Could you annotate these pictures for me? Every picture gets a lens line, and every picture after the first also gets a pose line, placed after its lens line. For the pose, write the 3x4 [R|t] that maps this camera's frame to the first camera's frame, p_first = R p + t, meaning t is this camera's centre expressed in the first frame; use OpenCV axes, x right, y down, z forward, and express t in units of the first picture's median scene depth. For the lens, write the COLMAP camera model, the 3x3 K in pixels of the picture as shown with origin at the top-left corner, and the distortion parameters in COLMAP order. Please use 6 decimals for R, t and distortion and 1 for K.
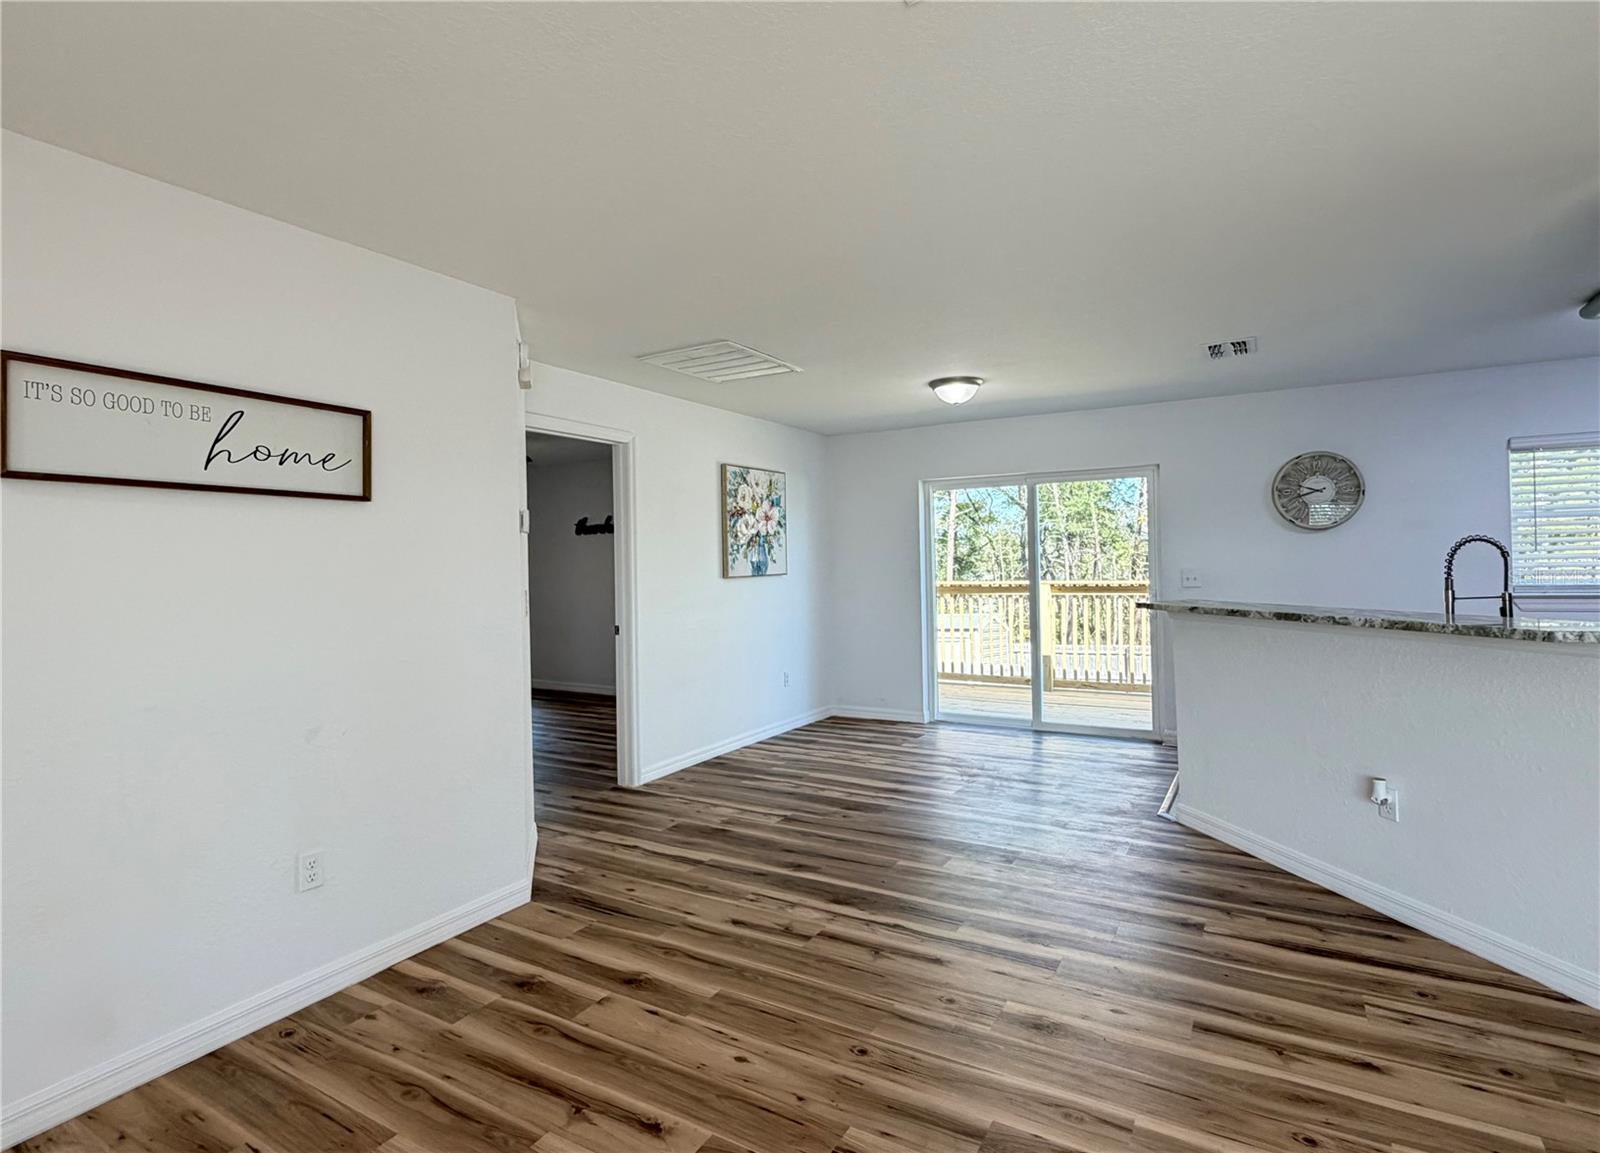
lens RADIAL K [[814.2, 0, 800.0], [0, 814.2, 559.6], [0, 0, 1]] dist [-0.000449, -0.000972]
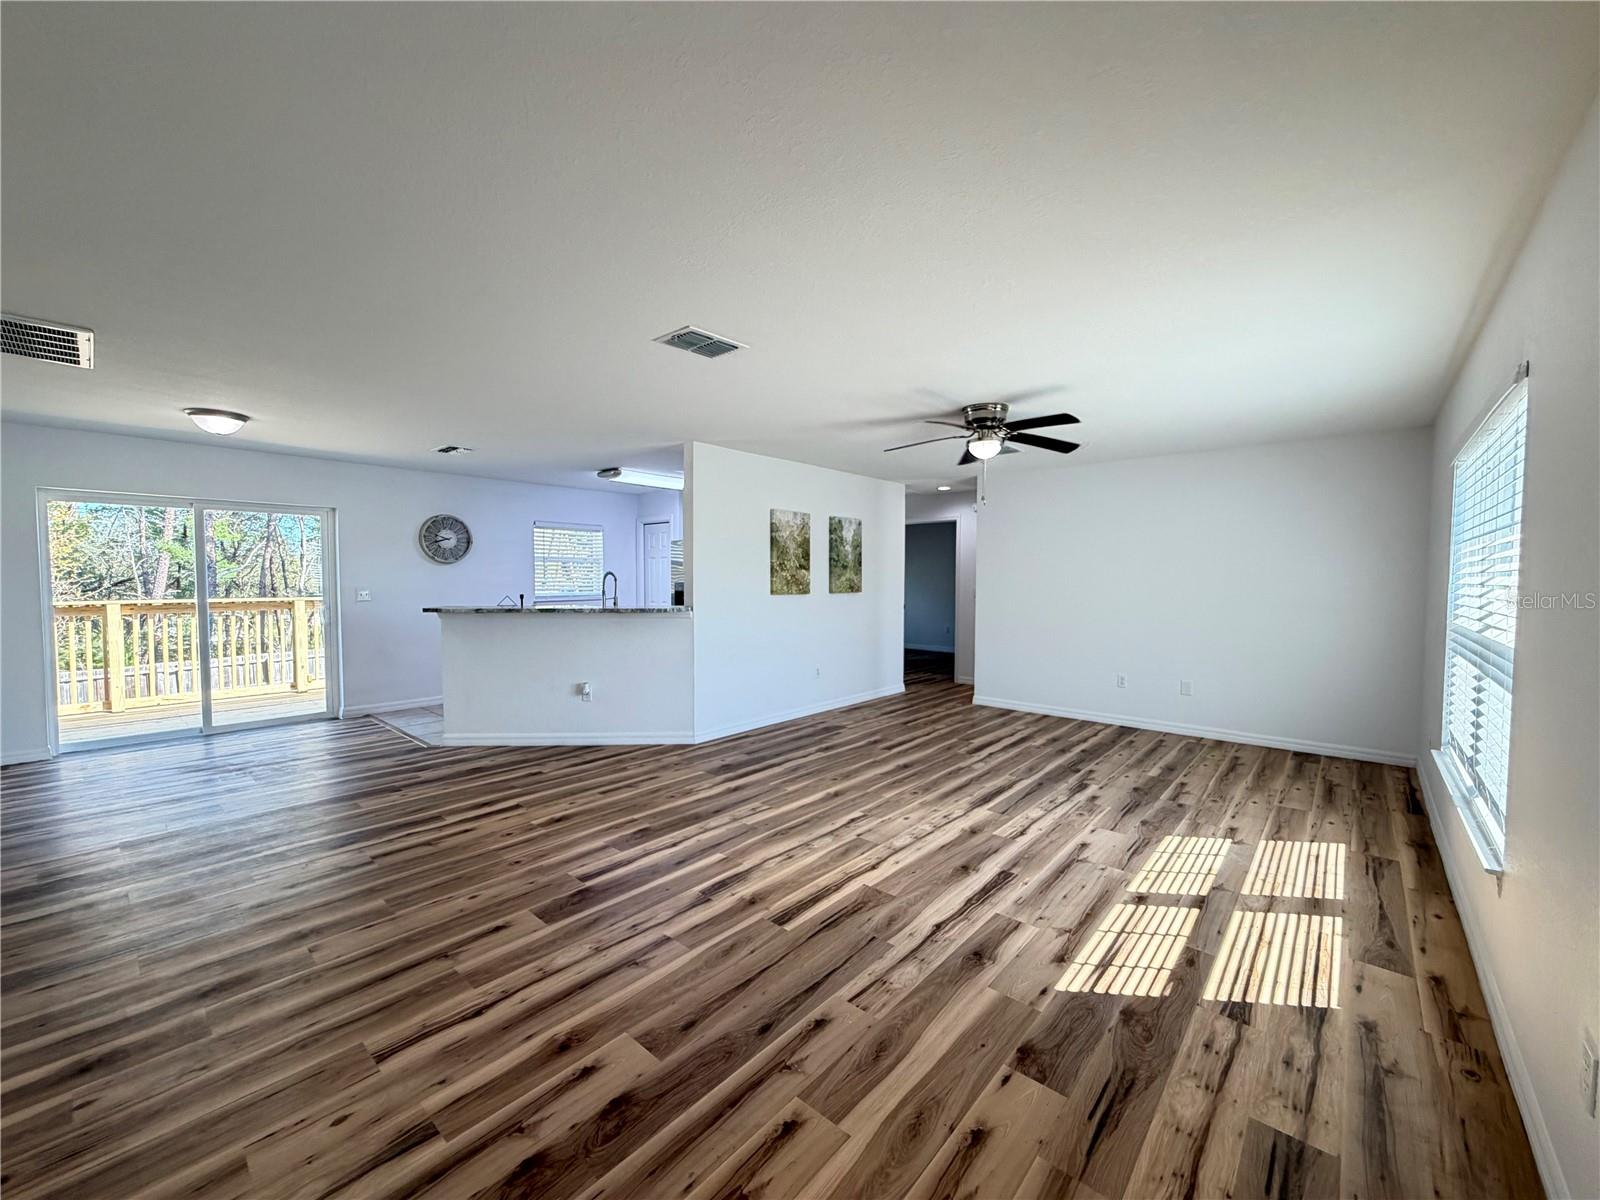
lens RADIAL K [[631.7, 0, 798.0], [0, 631.7, 603.8], [0, 0, 1]] dist [-0.000067, 0.000118]
pose [[0.195108, -0.022240, 0.980530, -0.422967], [-0.006902, 0.999687, 0.024048, 0.008032], [-0.980758, -0.011460, 0.194893, 0.062046]]
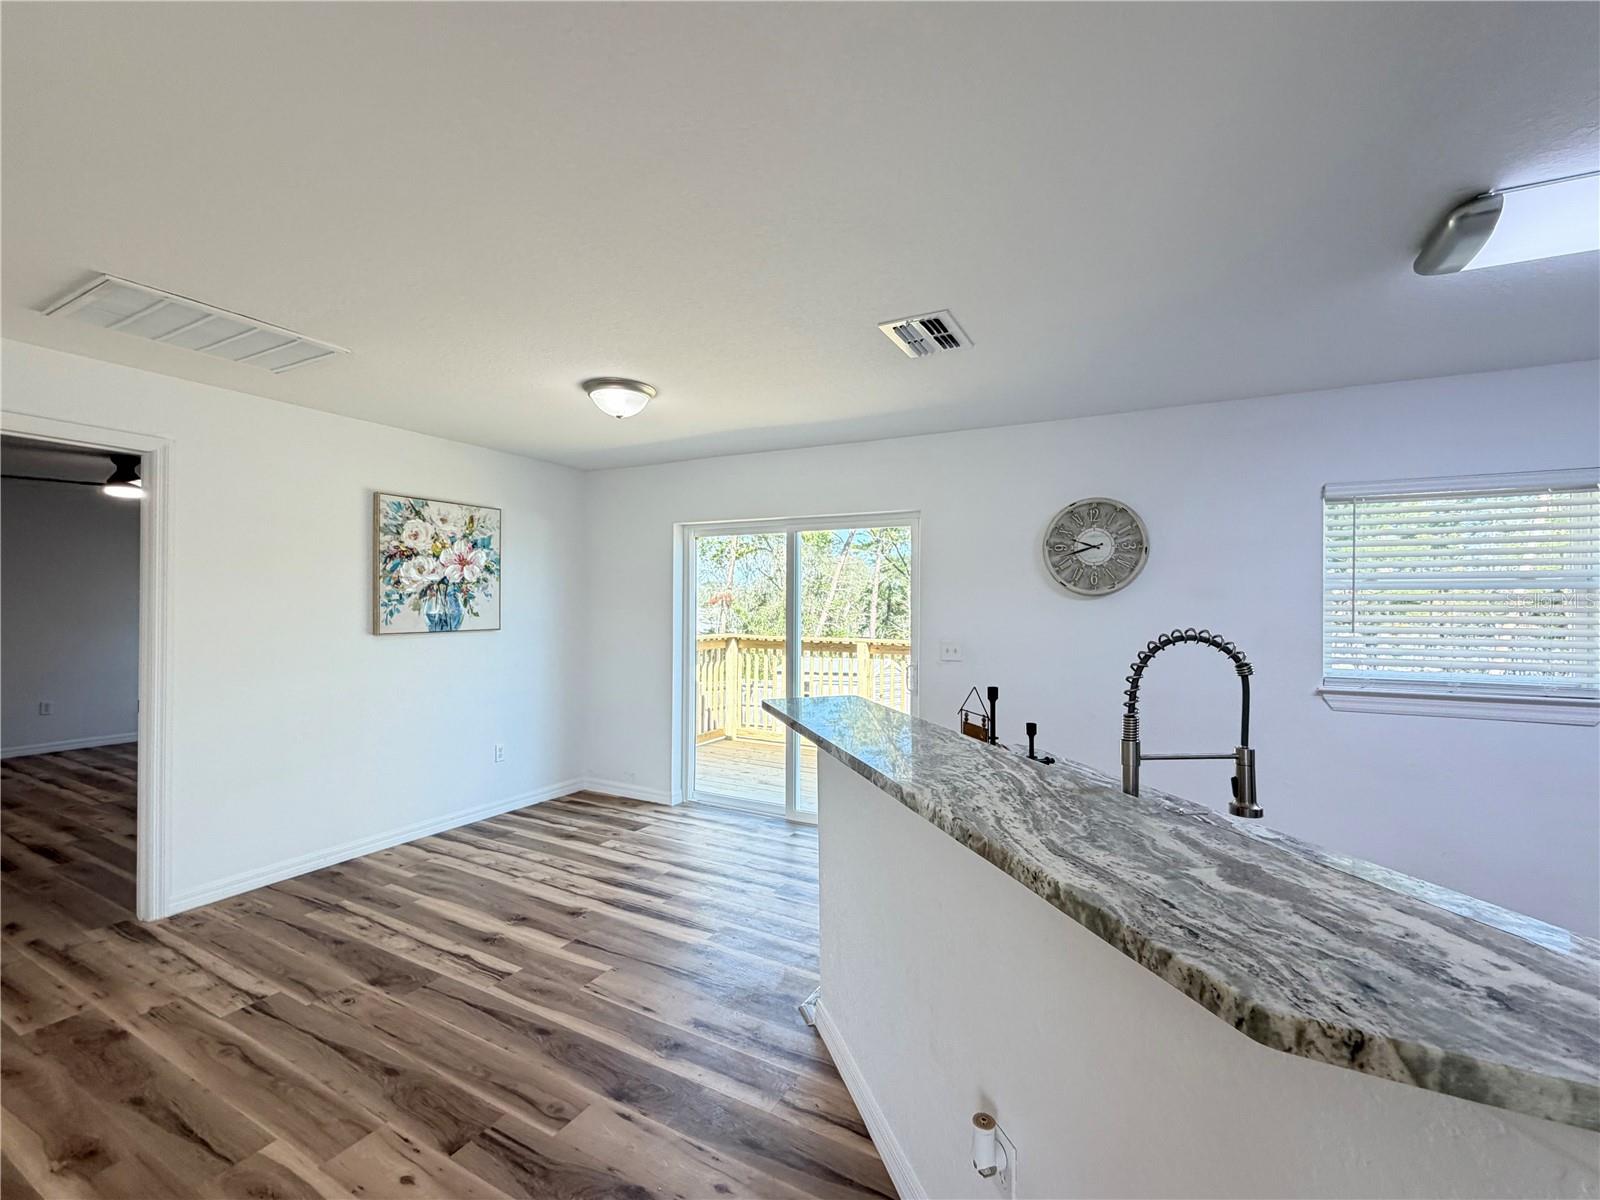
lens RADIAL K [[690.4, 0, 801.2], [0, 690.4, 602.3], [0, 0, 1]] dist [-0.000446, -0.000058]
pose [[0.999035, 0.027445, 0.034288, 0.298042], [-0.027434, 0.999623, -0.000805, -0.019973], [-0.034297, -0.000137, 0.999412, 0.302918]]
